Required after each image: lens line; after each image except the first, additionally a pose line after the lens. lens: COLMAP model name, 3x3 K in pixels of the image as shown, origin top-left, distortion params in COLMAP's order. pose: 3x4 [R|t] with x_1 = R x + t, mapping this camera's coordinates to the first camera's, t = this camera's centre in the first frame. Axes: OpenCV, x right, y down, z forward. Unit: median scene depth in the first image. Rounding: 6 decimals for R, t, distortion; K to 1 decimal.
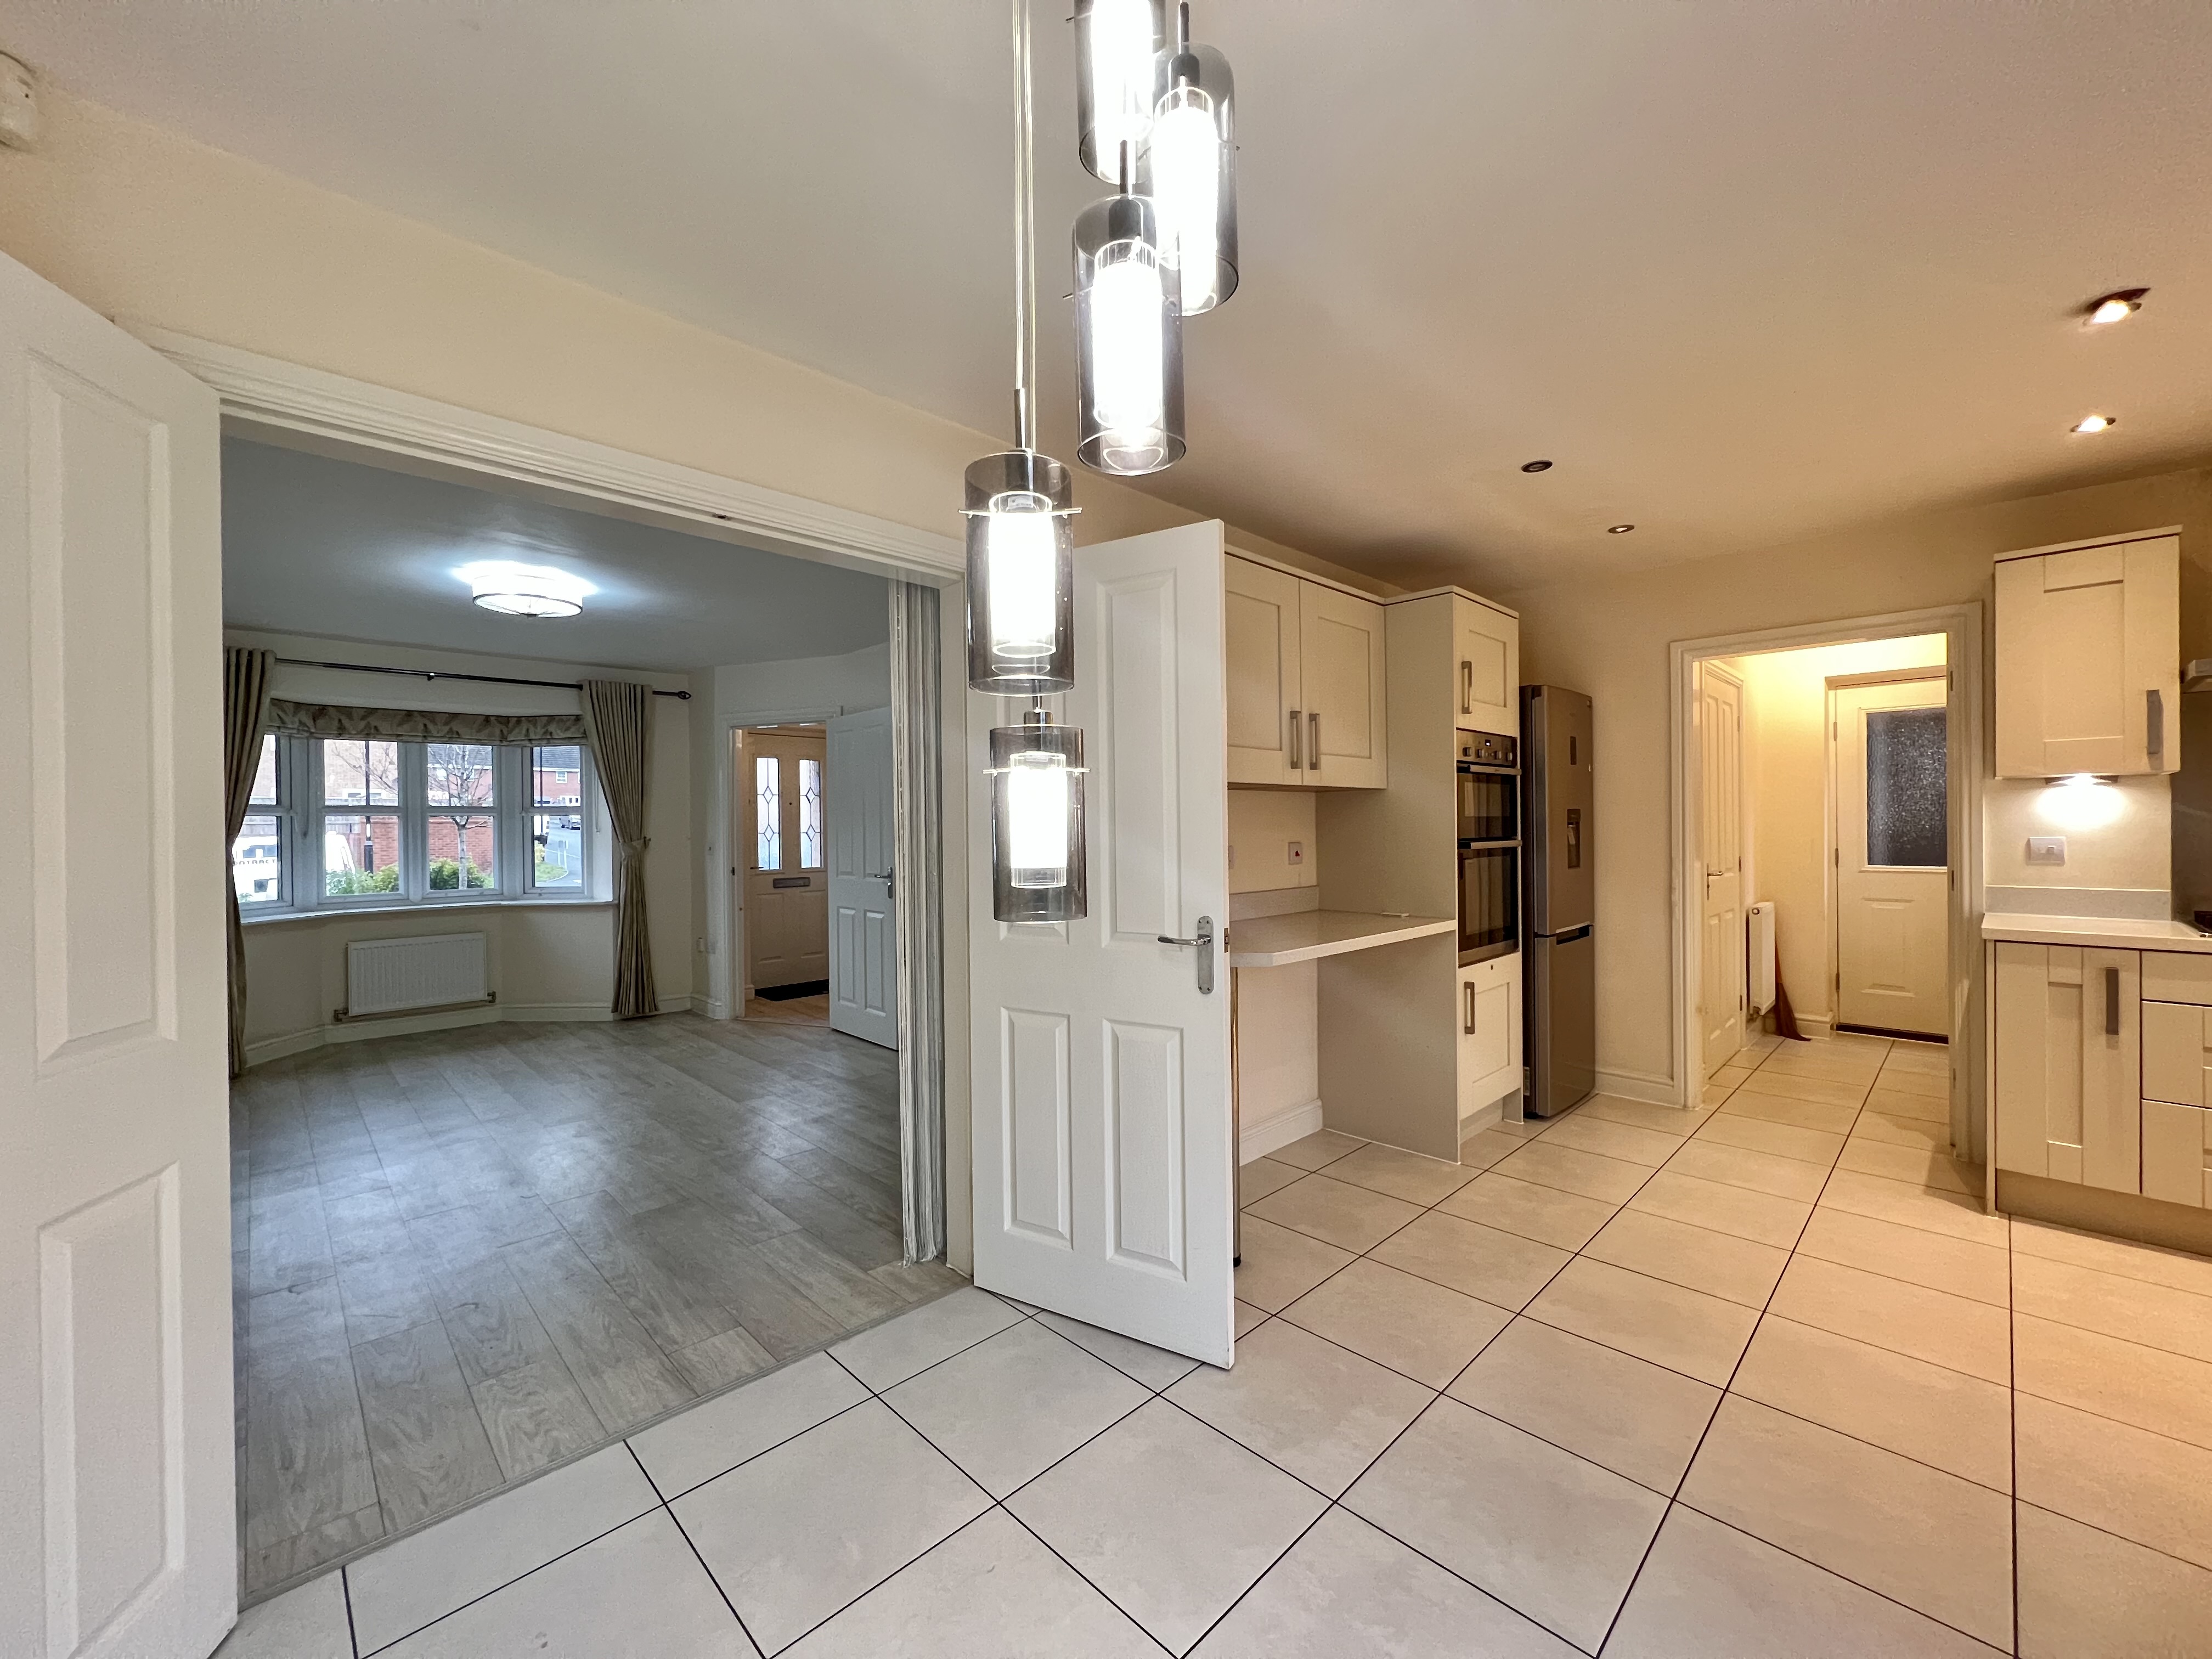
lens RADIAL K [[882.9, 0, 1104.6], [0, 882.9, 829.4], [0, 0, 1]] dist [-0.002446, 0.000053]
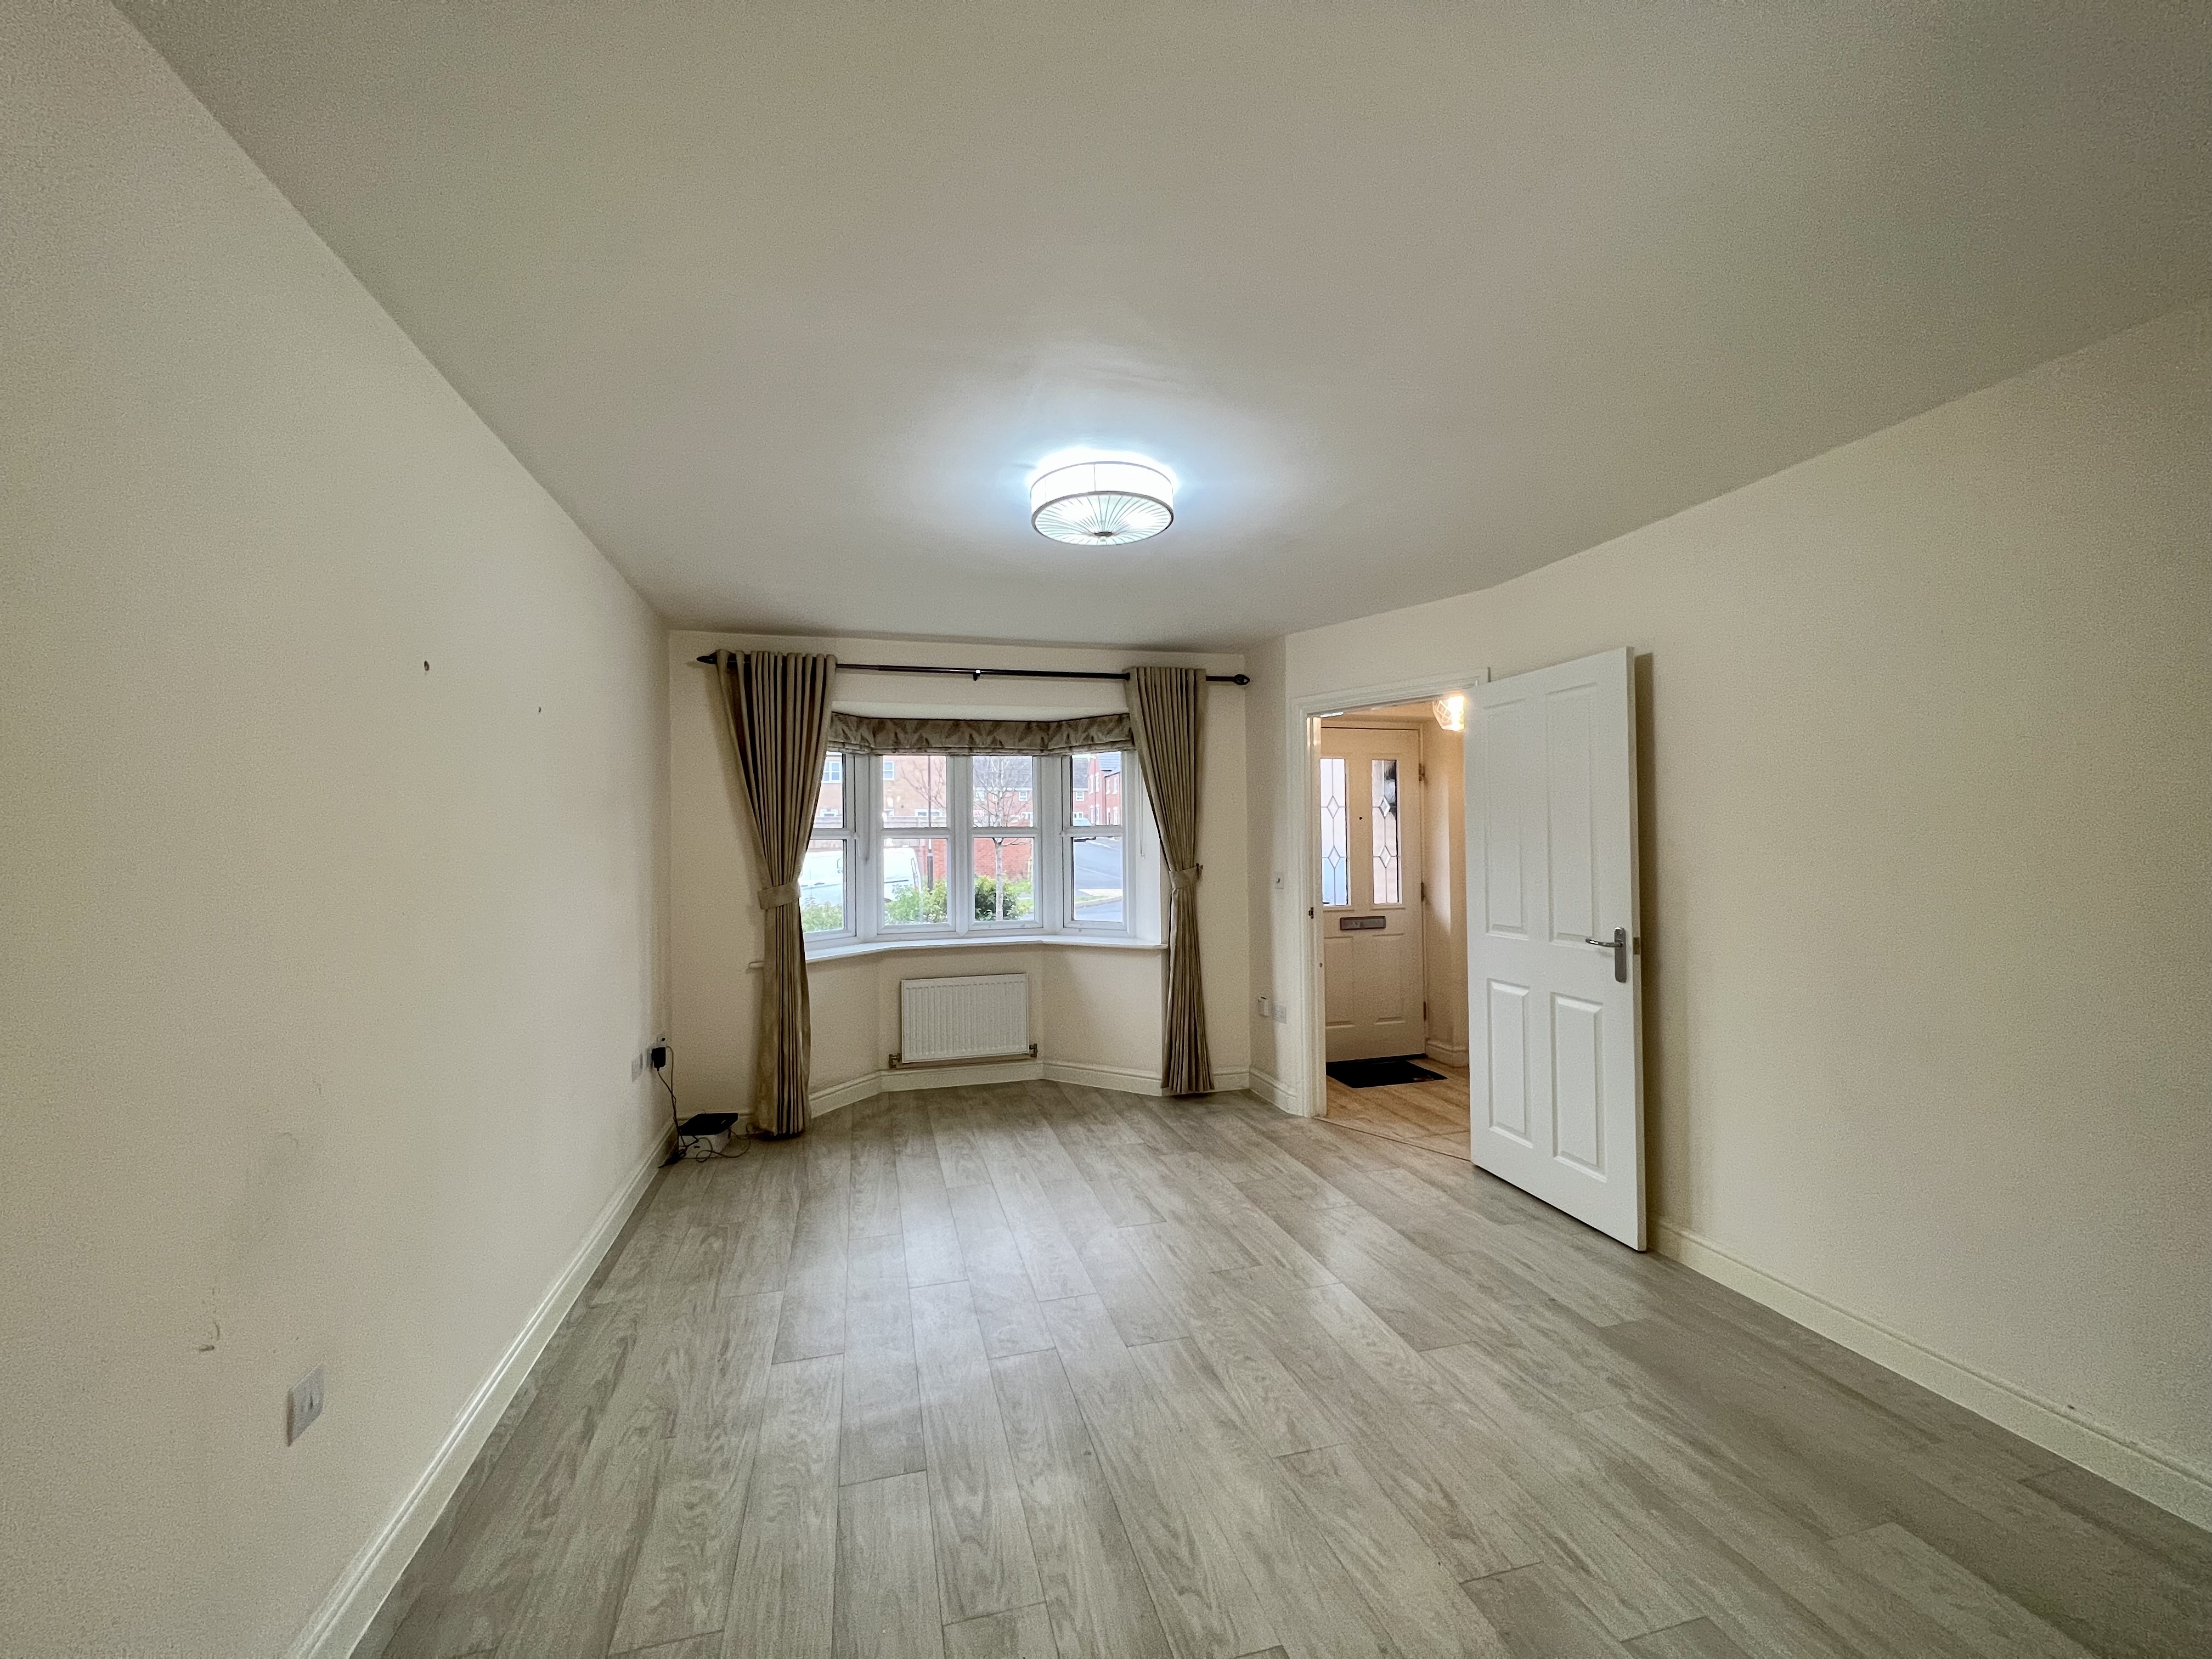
lens RADIAL K [[882.9, 0, 1104.6], [0, 882.9, 829.4], [0, 0, 1]] dist [-0.002446, 0.000053]
pose [[0.875871, -0.007174, -0.482491, -0.220212], [0.000934, 0.999913, -0.013171, -0.012031], [0.482544, 0.011086, 0.875802, 0.282071]]
